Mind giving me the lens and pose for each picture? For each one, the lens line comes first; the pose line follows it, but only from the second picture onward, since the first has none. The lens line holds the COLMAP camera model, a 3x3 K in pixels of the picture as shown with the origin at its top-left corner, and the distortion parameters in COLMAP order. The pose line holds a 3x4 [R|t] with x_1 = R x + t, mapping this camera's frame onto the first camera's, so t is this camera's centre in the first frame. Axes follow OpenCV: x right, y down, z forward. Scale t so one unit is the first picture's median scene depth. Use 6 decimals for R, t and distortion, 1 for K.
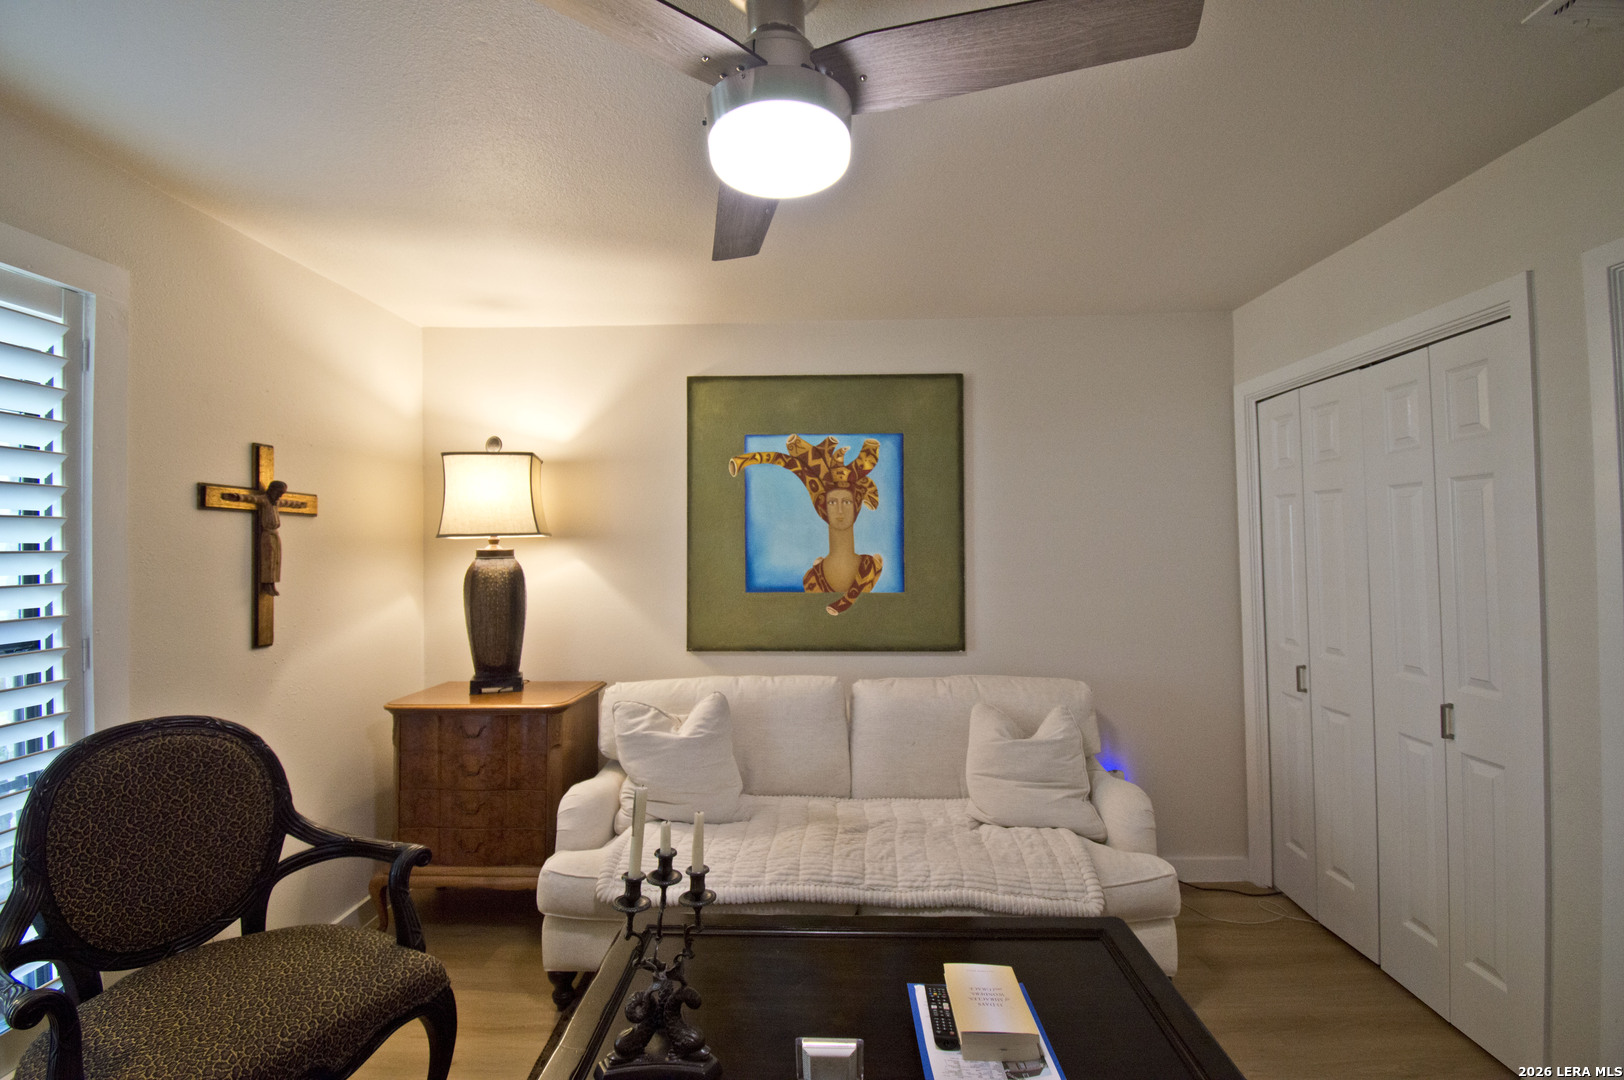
lens RADIAL K [[725.9, 0, 813.2], [0, 725.9, 531.1], [0, 0, 1]] dist [0.024061, -0.028687]
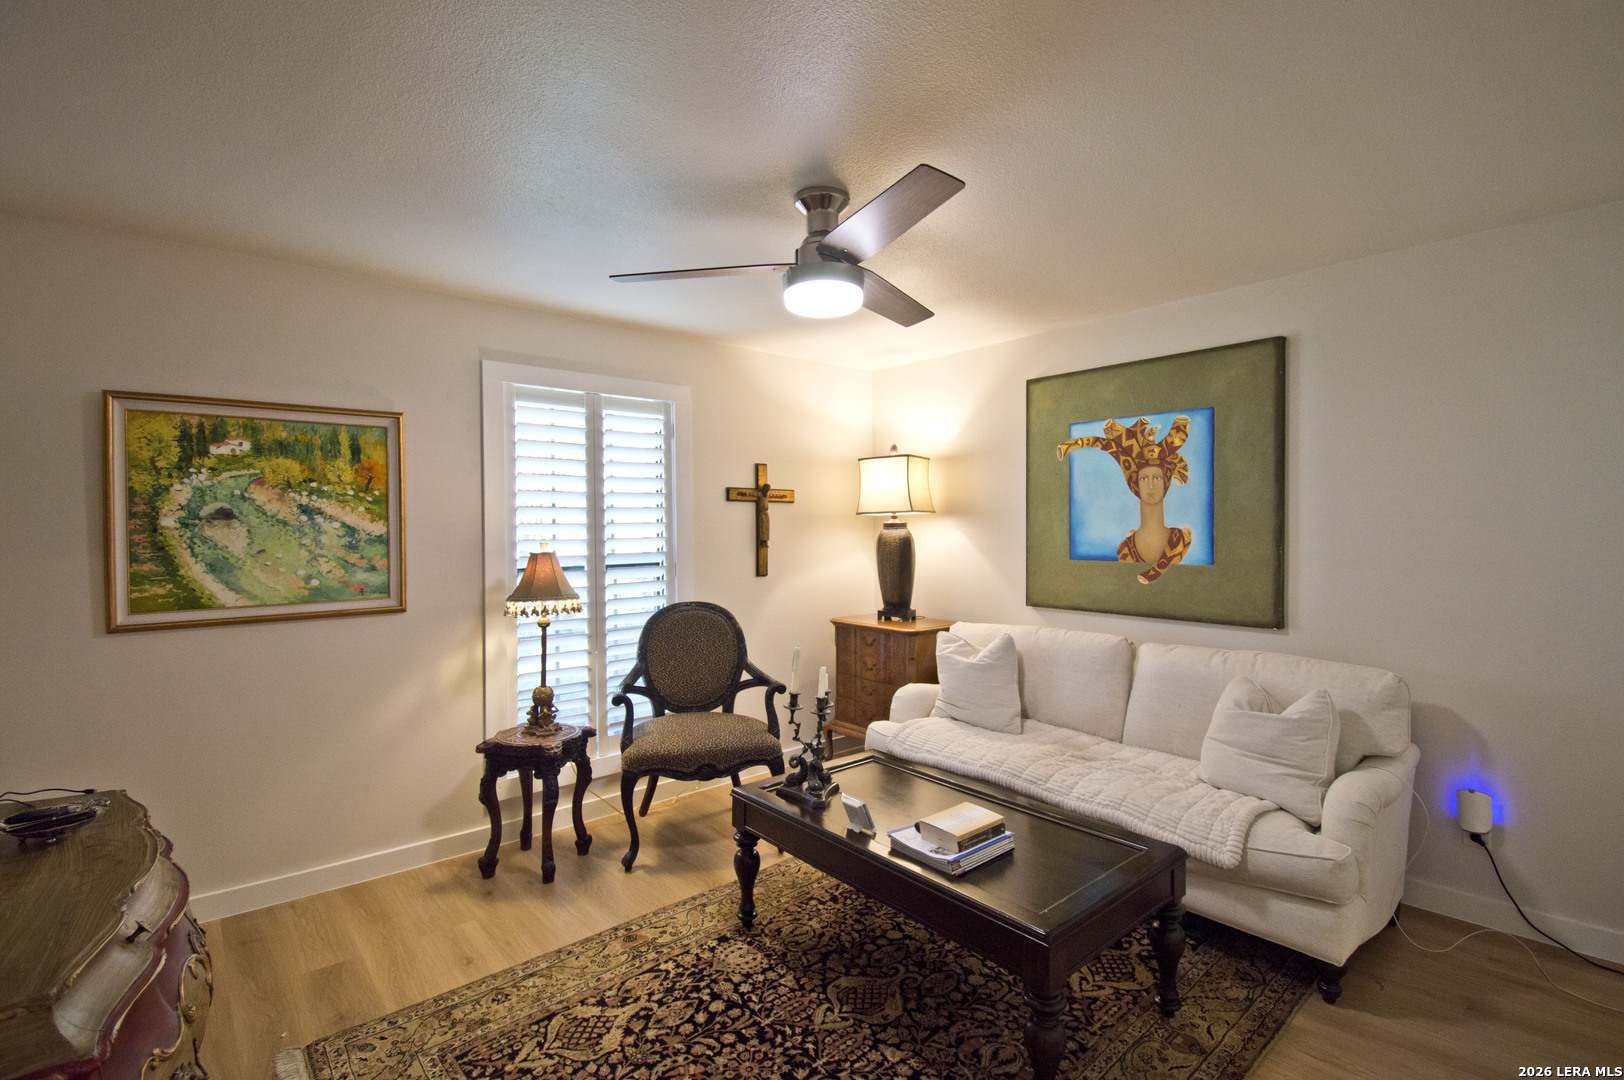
lens RADIAL K [[745.8, 0, 813.4], [0, 745.8, 531.2], [0, 0, 1]] dist [0.030415, -0.031424]
pose [[0.670065, 0.008787, -0.742251, 0.524505], [0.014832, 0.999572, 0.025223, 0.002487], [0.742155, -0.027910, 0.669647, -0.107679]]
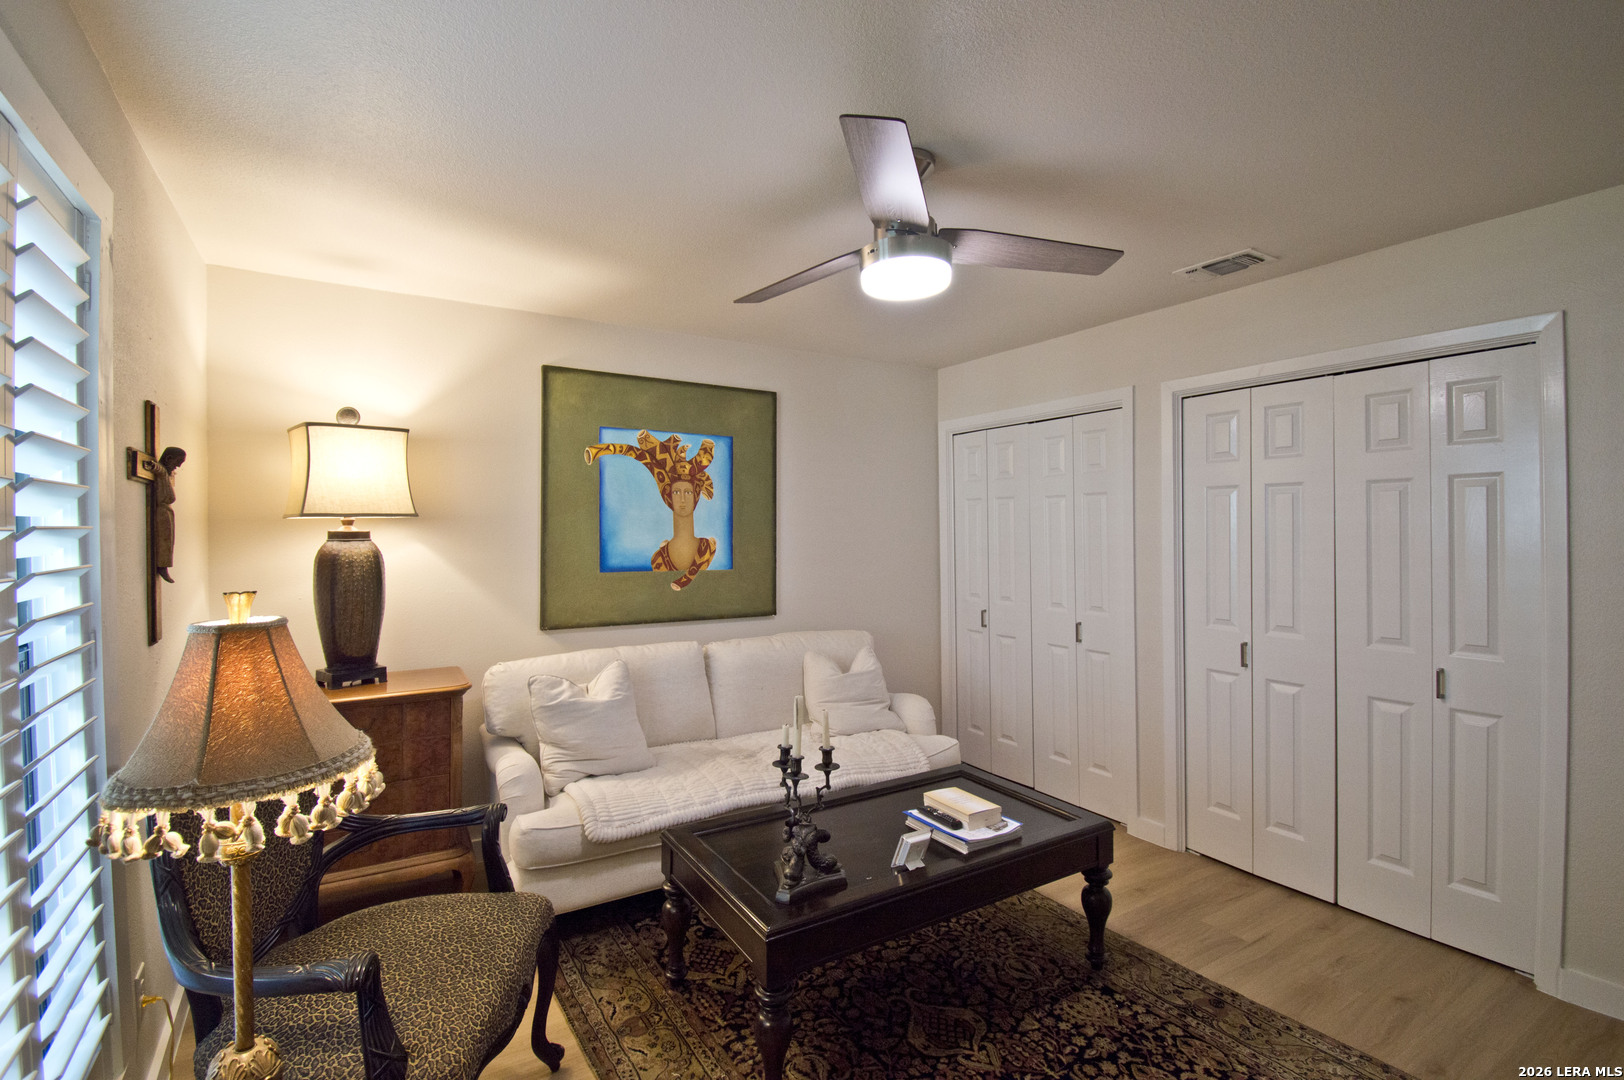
lens RADIAL K [[745.8, 0, 813.4], [0, 745.8, 531.2], [0, 0, 1]] dist [0.030415, -0.031424]
pose [[0.835005, 0.006914, 0.550198, -0.442098], [-0.016381, 0.999790, 0.012296, 0.003876], [-0.549998, -0.019279, 0.834943, -0.102975]]
